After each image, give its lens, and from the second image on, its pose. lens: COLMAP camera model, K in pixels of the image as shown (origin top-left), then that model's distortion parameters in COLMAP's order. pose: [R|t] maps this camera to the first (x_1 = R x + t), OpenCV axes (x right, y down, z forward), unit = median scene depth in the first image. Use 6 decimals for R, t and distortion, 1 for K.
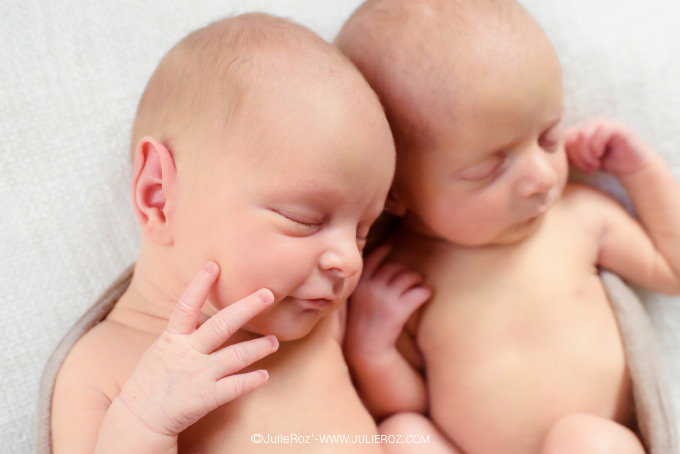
lens RADIAL K [[723.5, 0, 340.0], [0, 723.5, 227.0], [0, 0, 1]] dist [-0.017146, -0.007448]
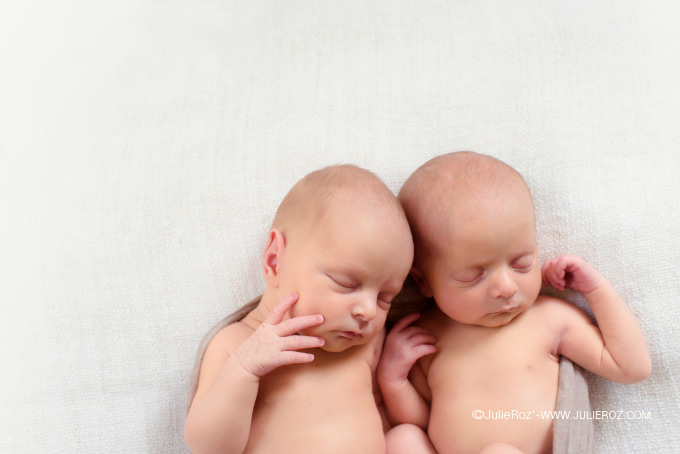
lens RADIAL K [[704.4, 0, 340.0], [0, 704.4, 227.0], [0, 0, 1]] dist [-0.013051, 0.012713]
pose [[0.949317, 0.152583, -0.274801, 0.341300], [-0.184130, 0.978514, -0.092767, 0.013925], [0.254742, 0.138665, 0.957016, -0.607663]]
